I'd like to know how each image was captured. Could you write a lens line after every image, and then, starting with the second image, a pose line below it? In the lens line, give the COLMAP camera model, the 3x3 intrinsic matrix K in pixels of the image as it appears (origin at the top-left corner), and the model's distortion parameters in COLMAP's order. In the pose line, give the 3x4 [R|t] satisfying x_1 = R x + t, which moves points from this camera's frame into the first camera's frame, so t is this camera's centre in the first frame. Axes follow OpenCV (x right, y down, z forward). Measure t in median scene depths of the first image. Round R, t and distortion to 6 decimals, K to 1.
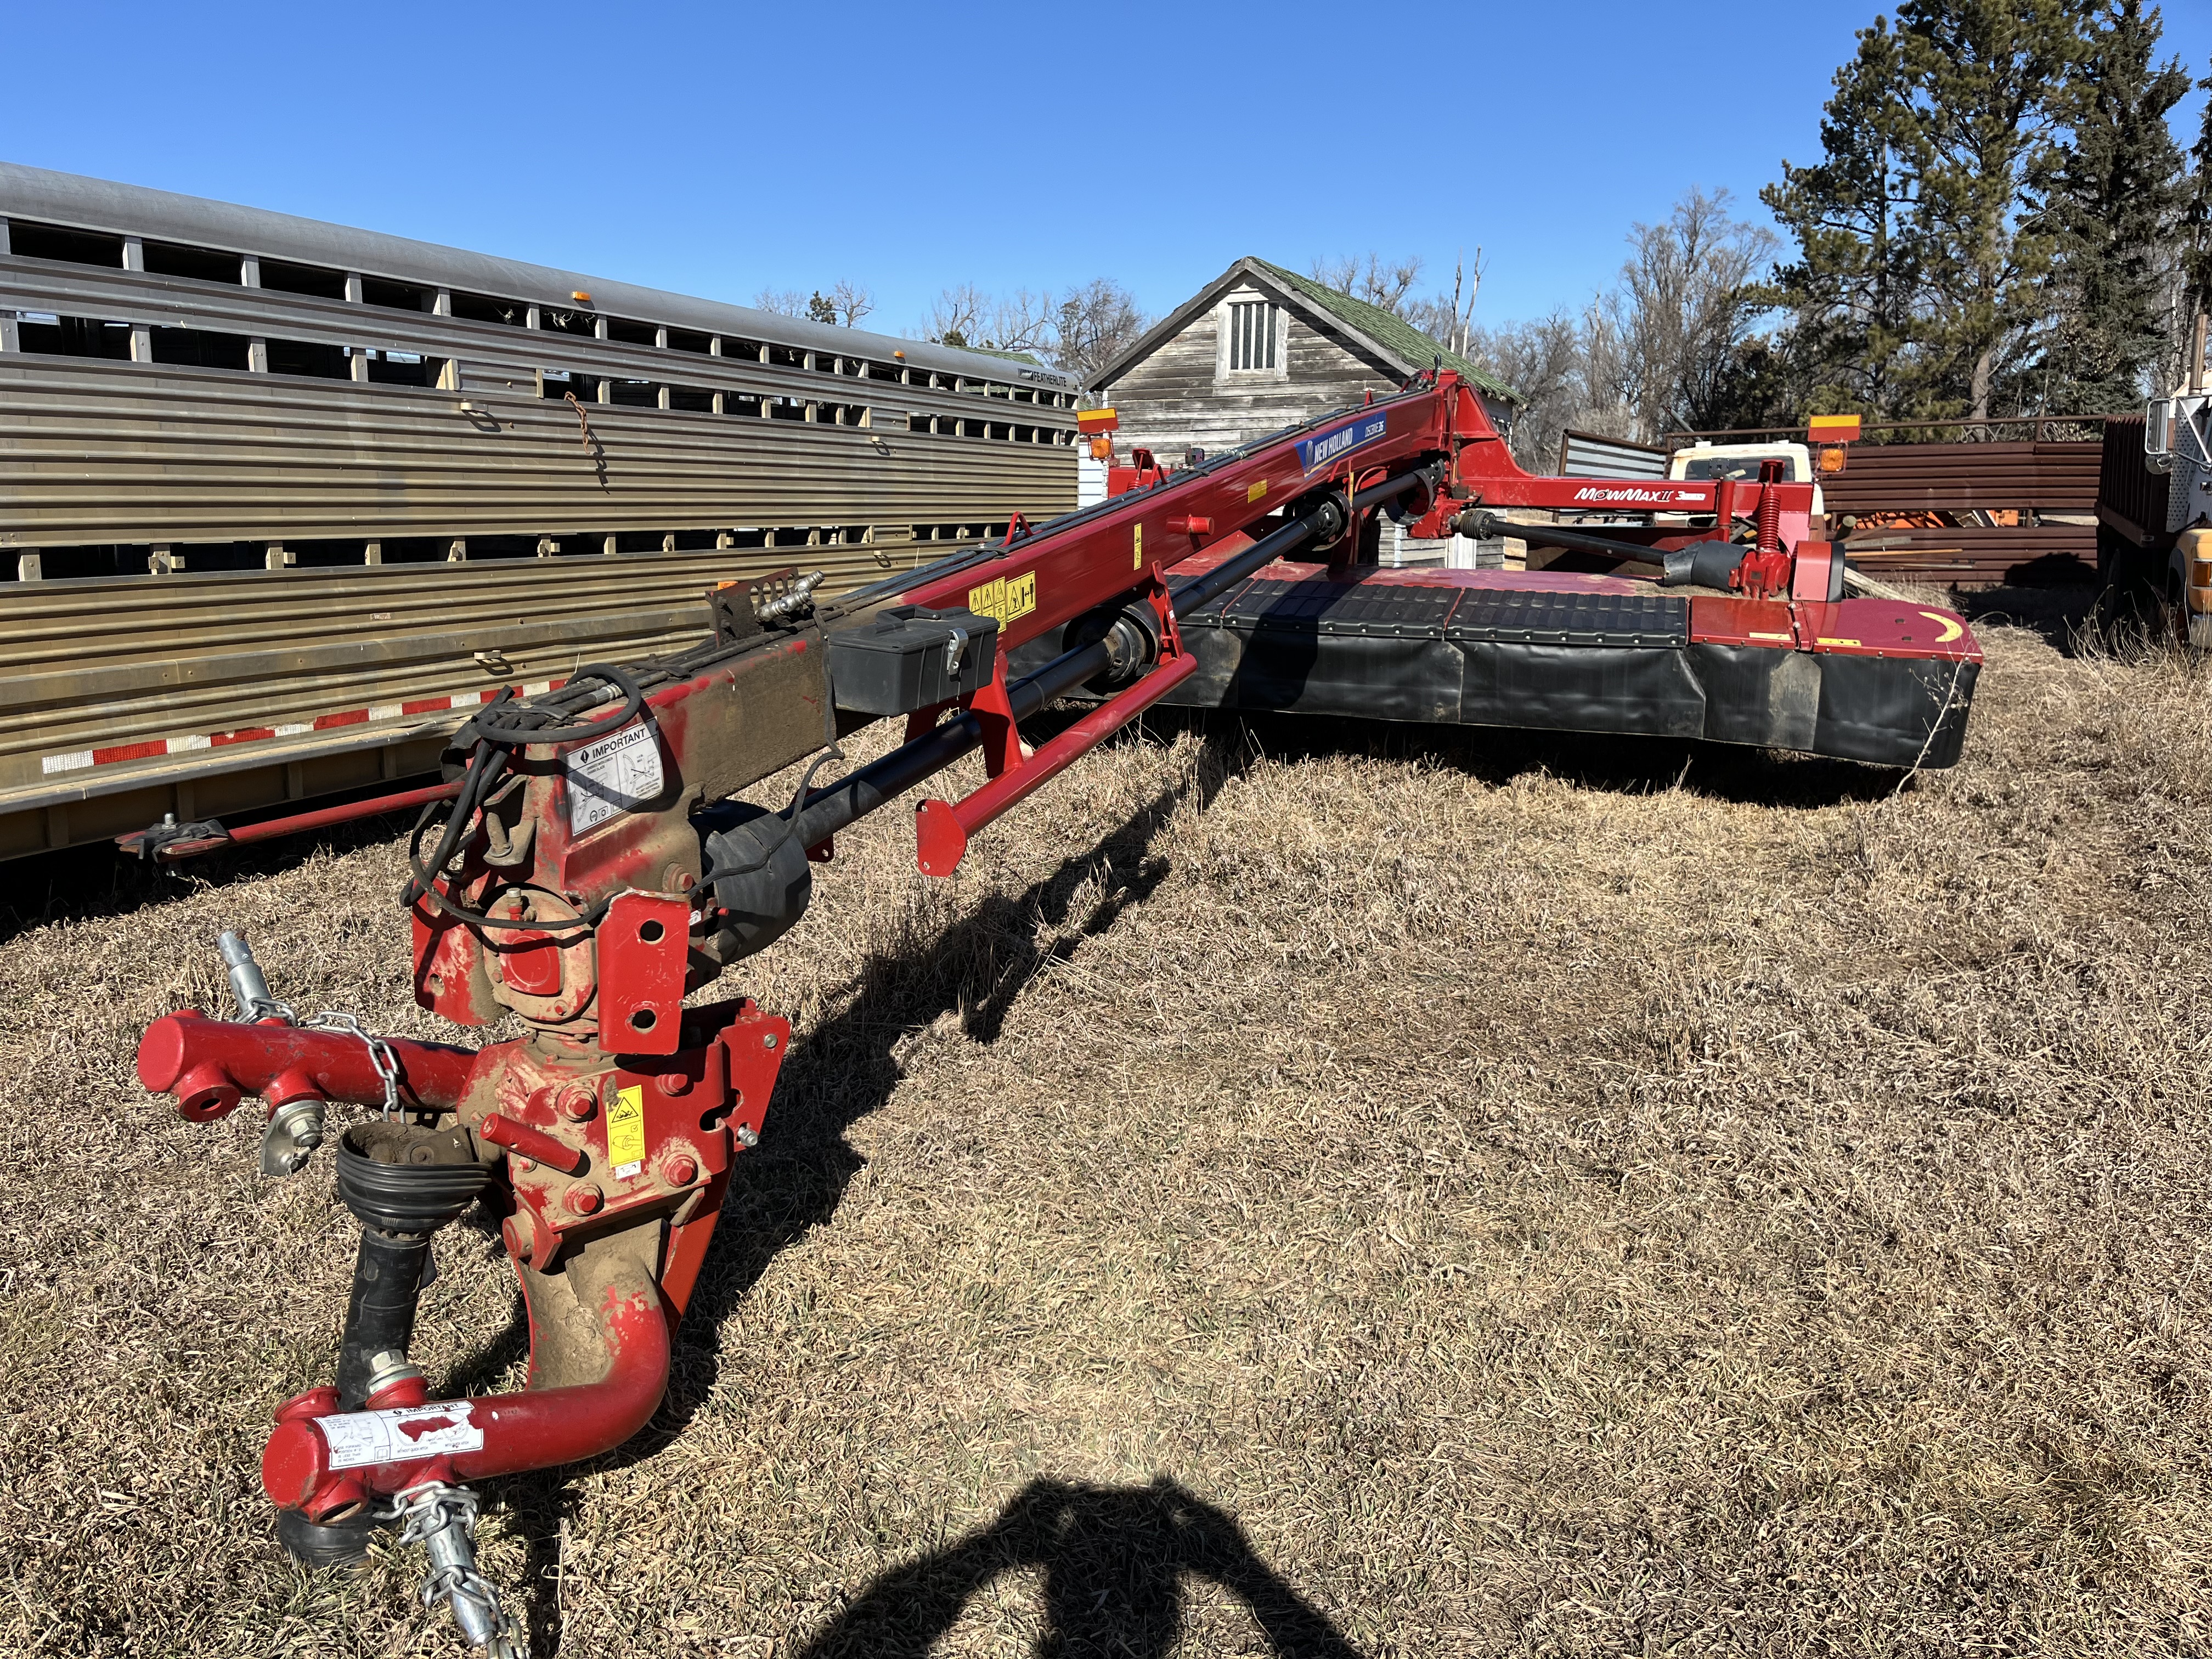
lens RADIAL K [[1699.1, 0, 1085.5], [0, 1699.1, 852.0], [0, 0, 1]] dist [0.064220, -0.092952]
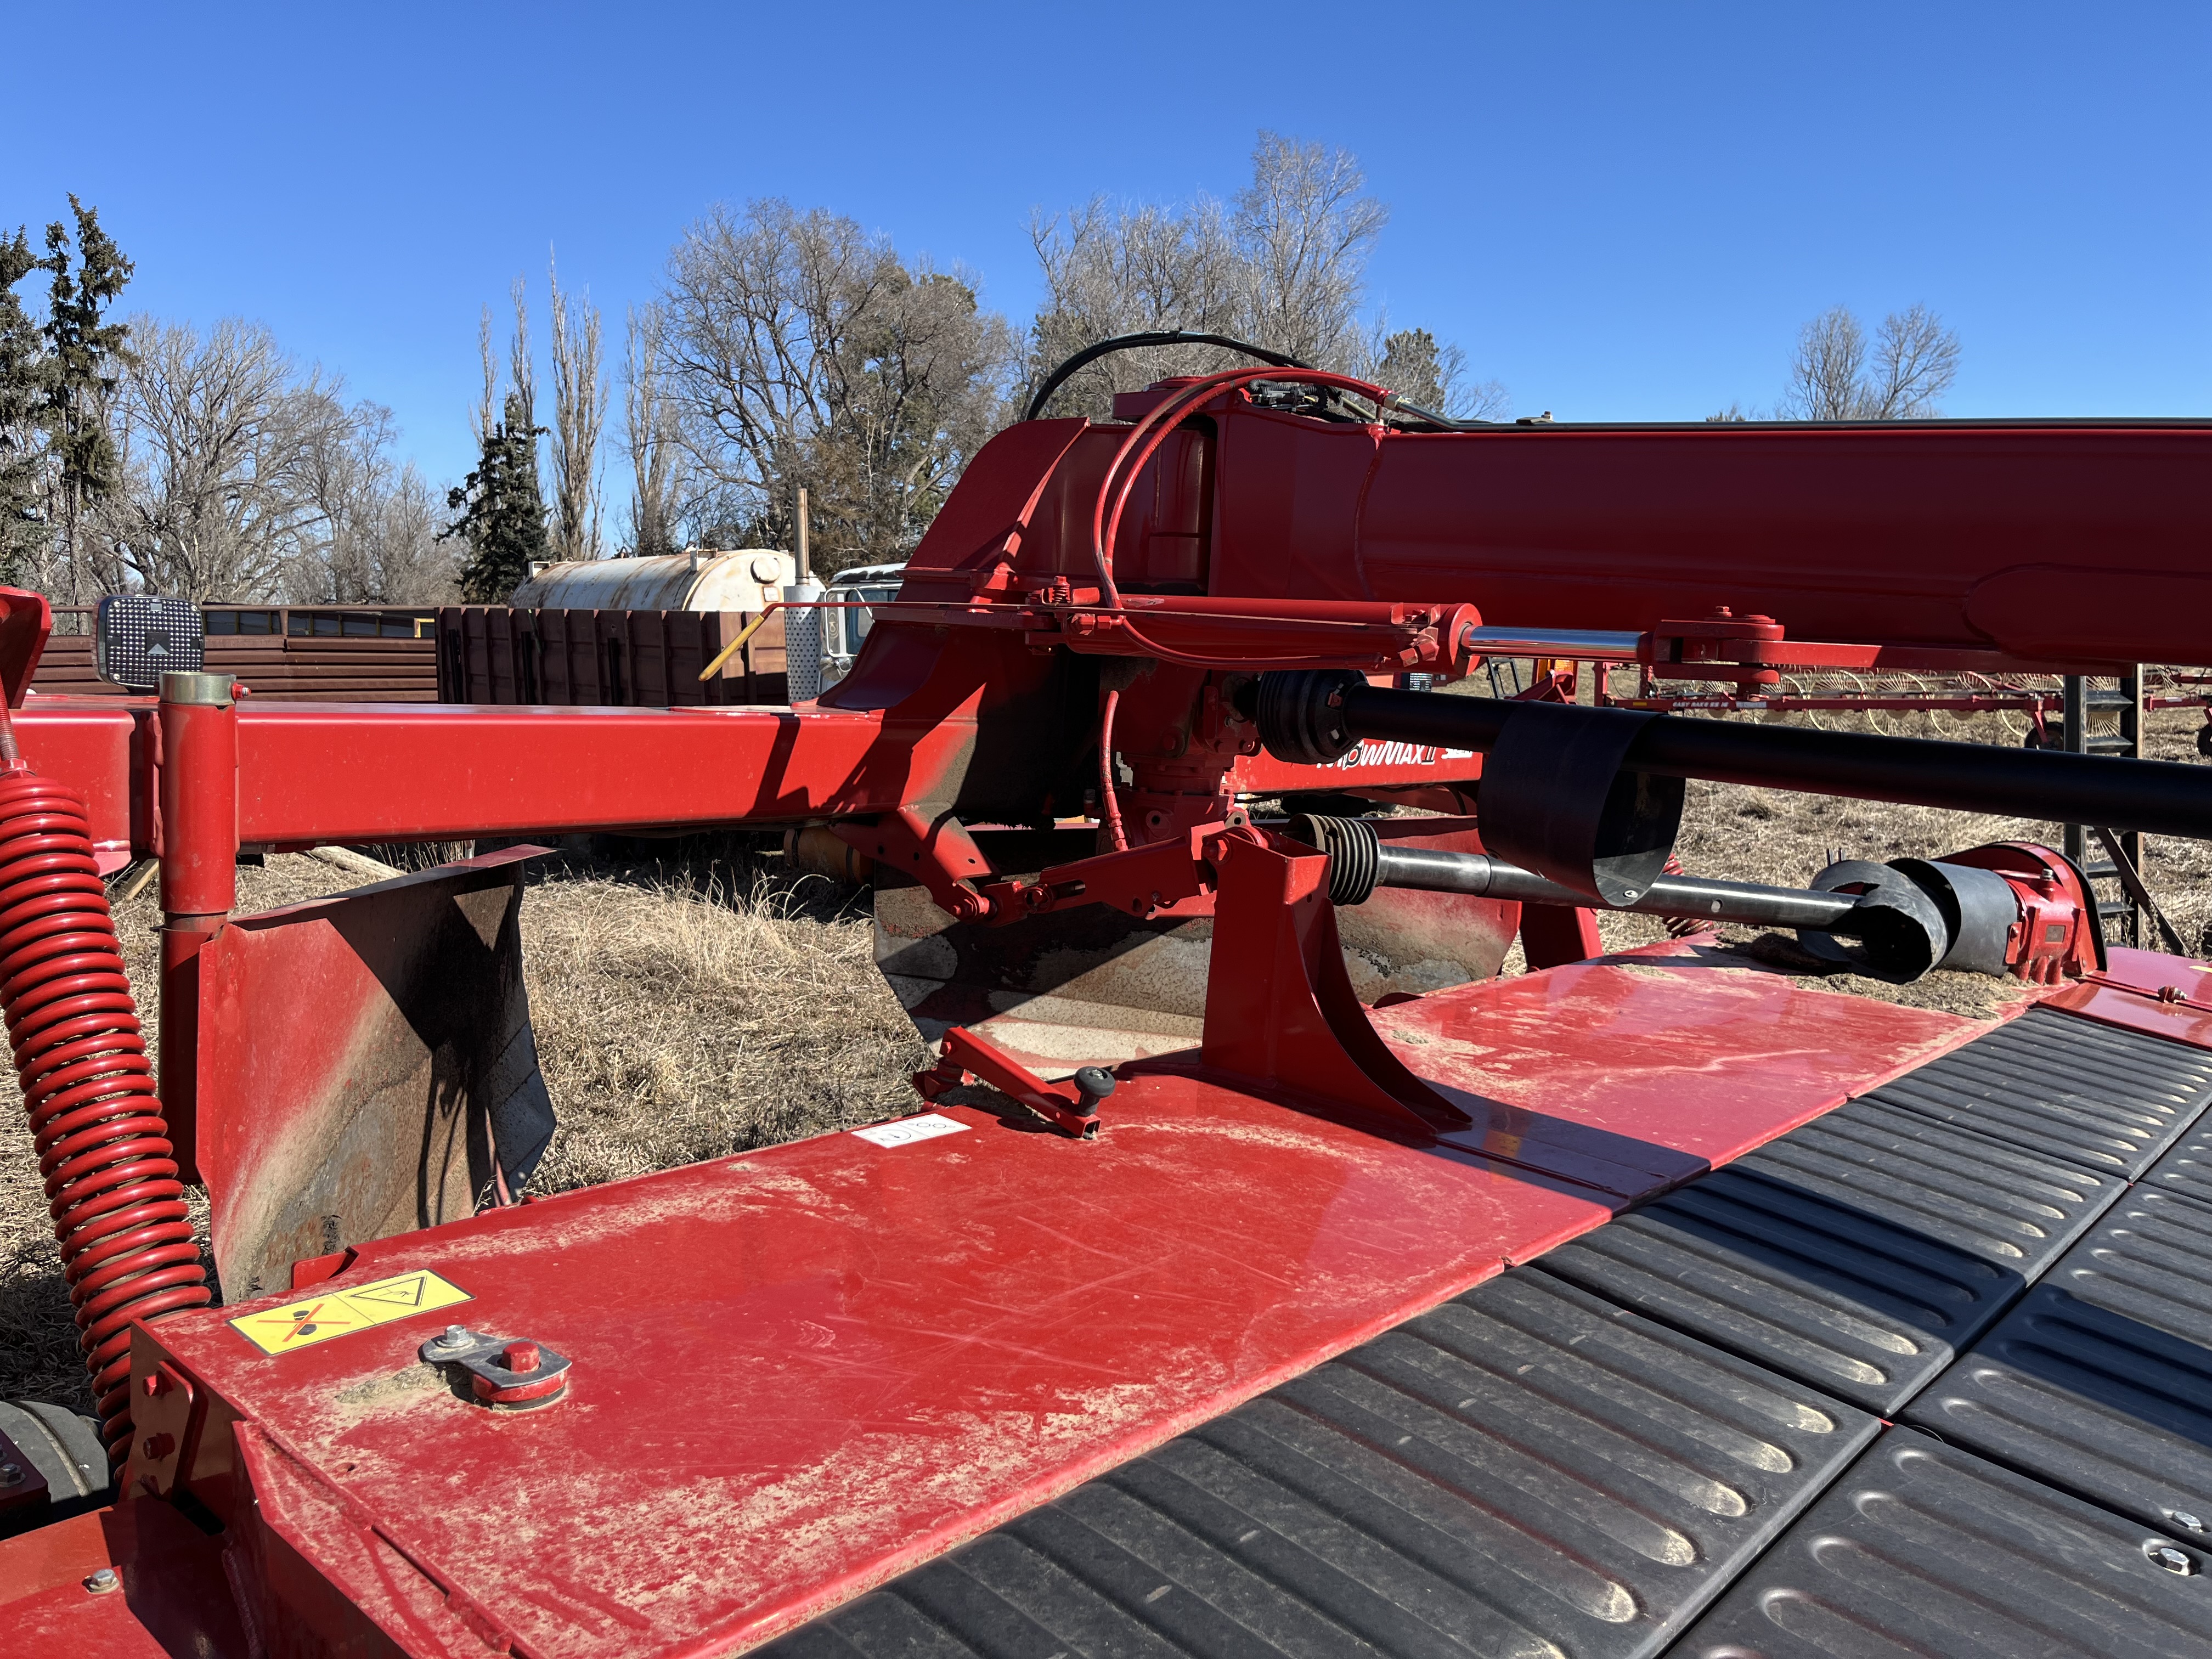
lens RADIAL K [[1697.1, 0, 1116.8], [0, 1697.1, 825.4], [0, 0, 1]] dist [0.059316, -0.090729]
pose [[0.380432, -0.083977, 0.920988, -0.054807], [0.197826, 0.980207, 0.007661, -0.116903], [-0.903402, 0.179281, 0.389515, 0.508620]]
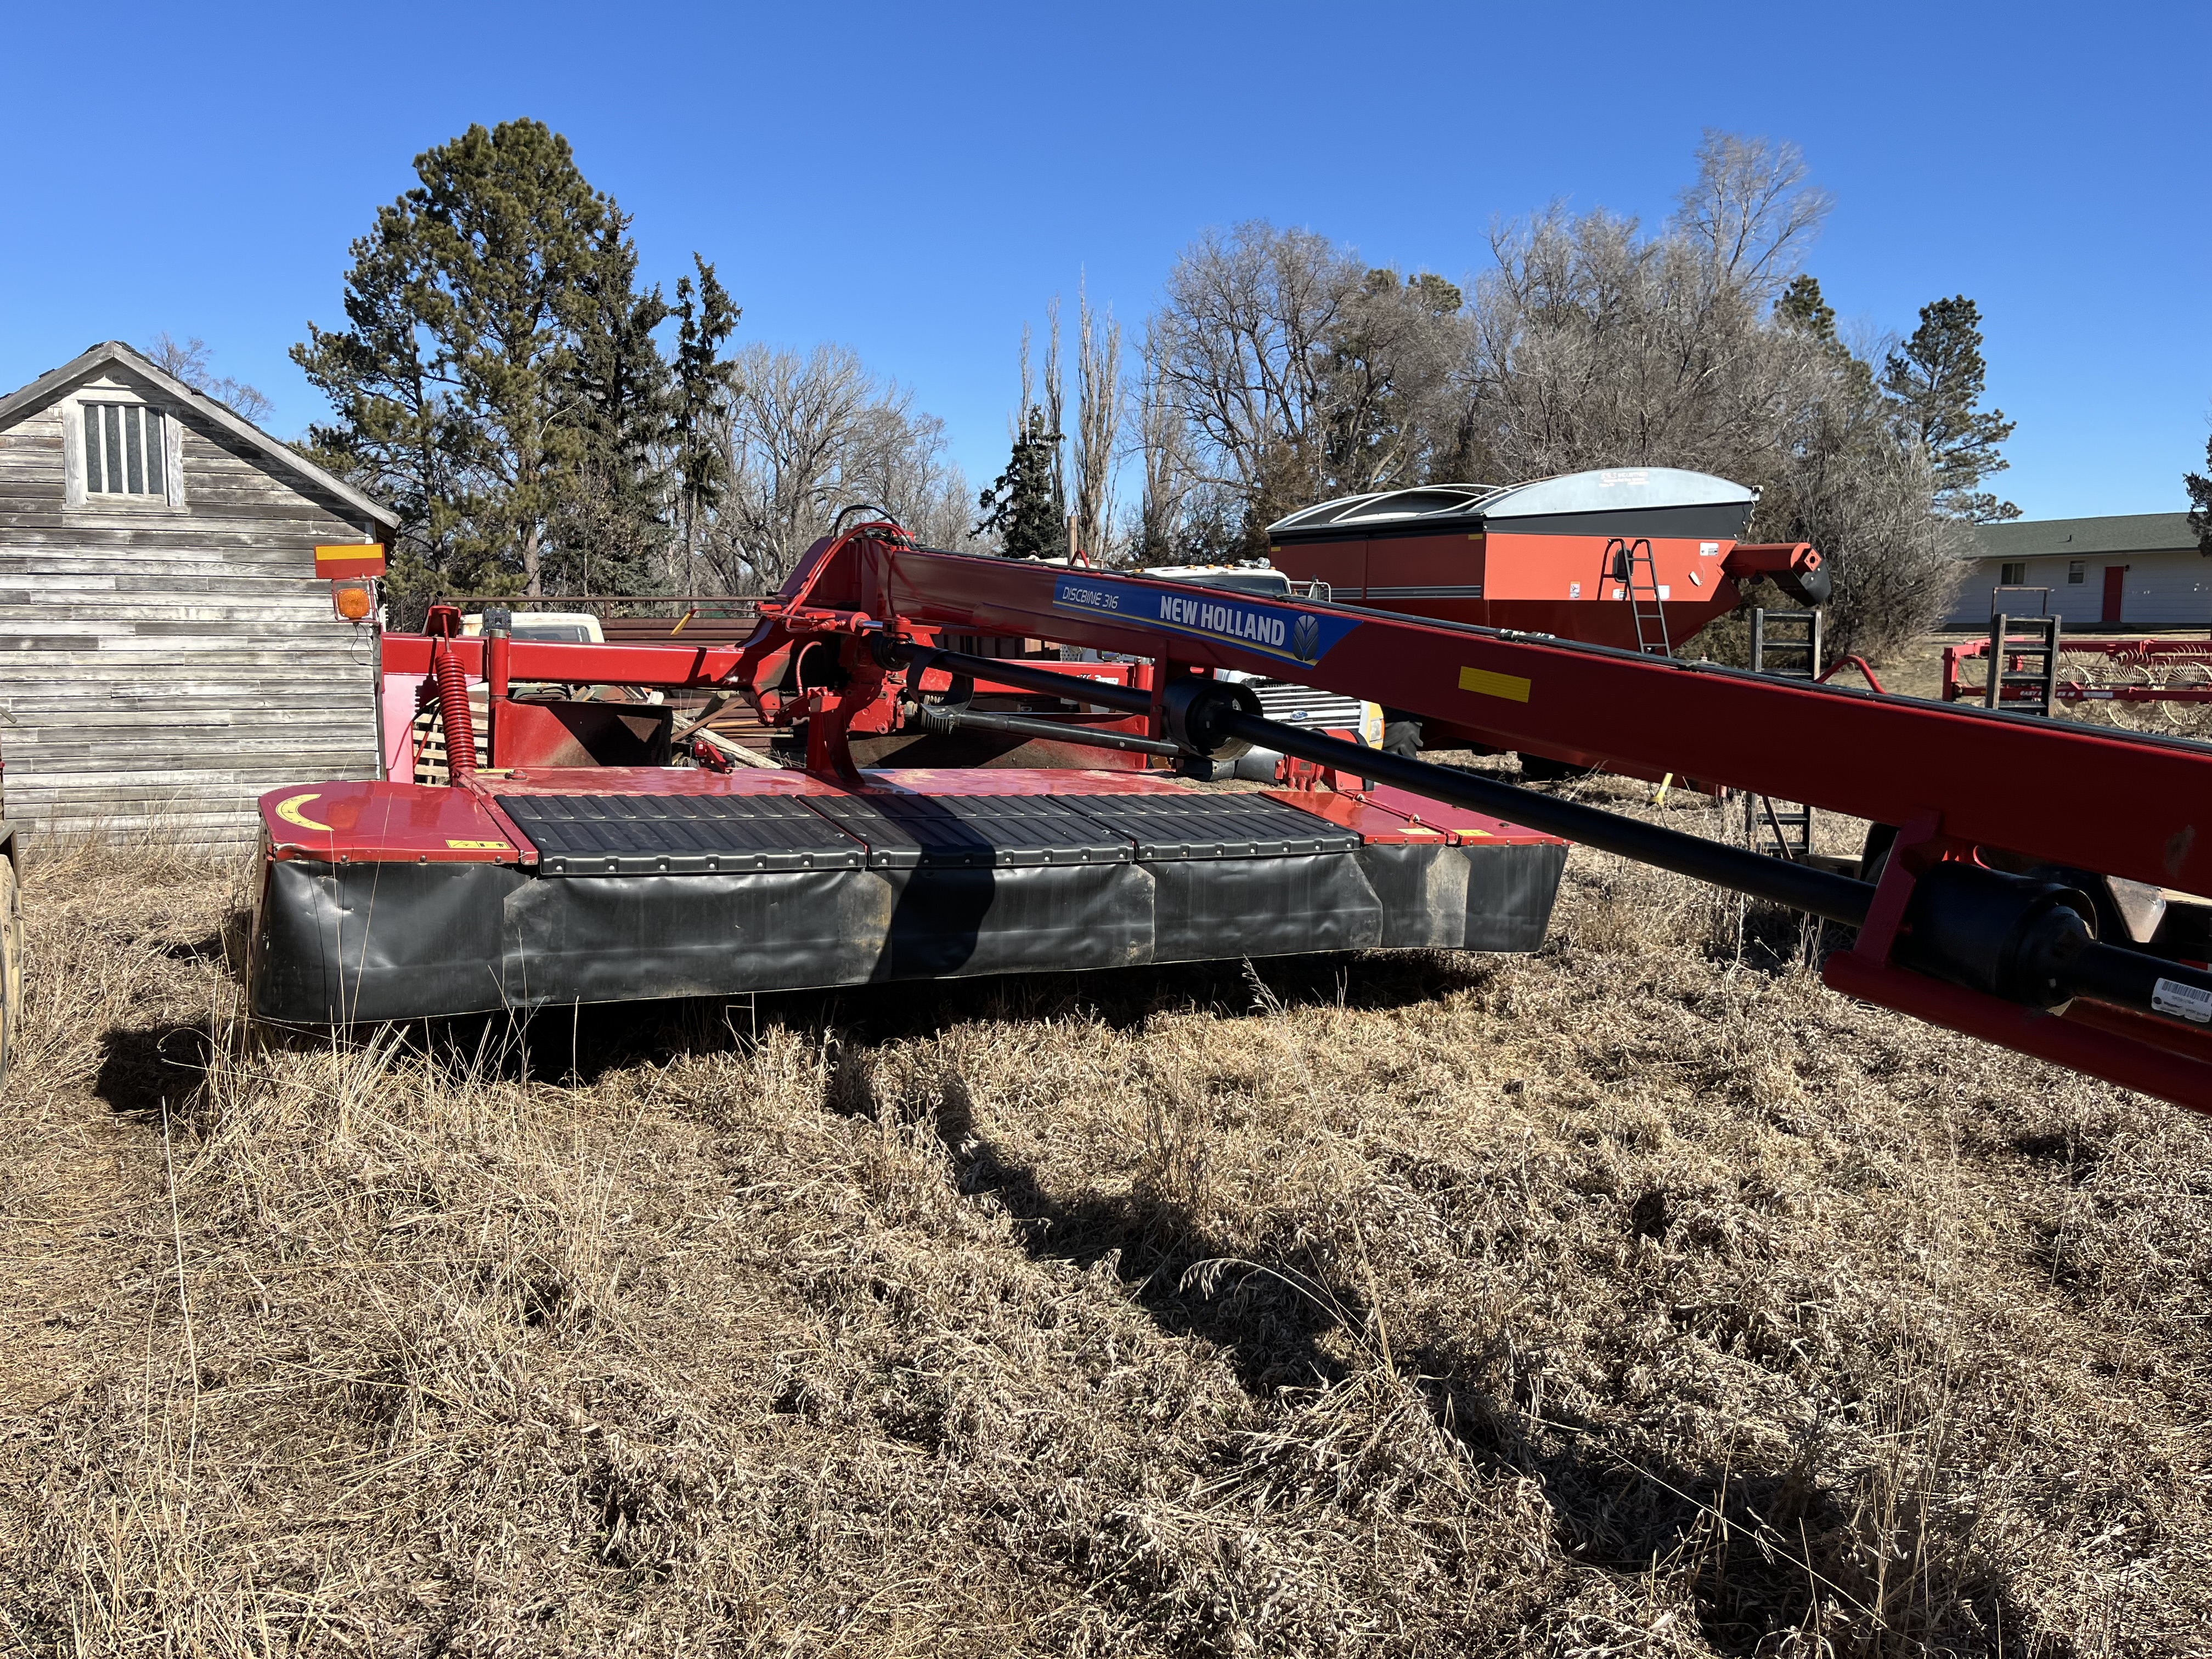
lens RADIAL K [[1697.1, 0, 1104.9], [0, 1697.1, 842.2], [0, 0, 1]] dist [0.059316, -0.090729]
pose [[0.652019, -0.076065, 0.754377, -0.189341], [0.149760, 0.988273, -0.029791, -0.054487], [-0.743265, 0.132400, 0.655765, 0.239593]]
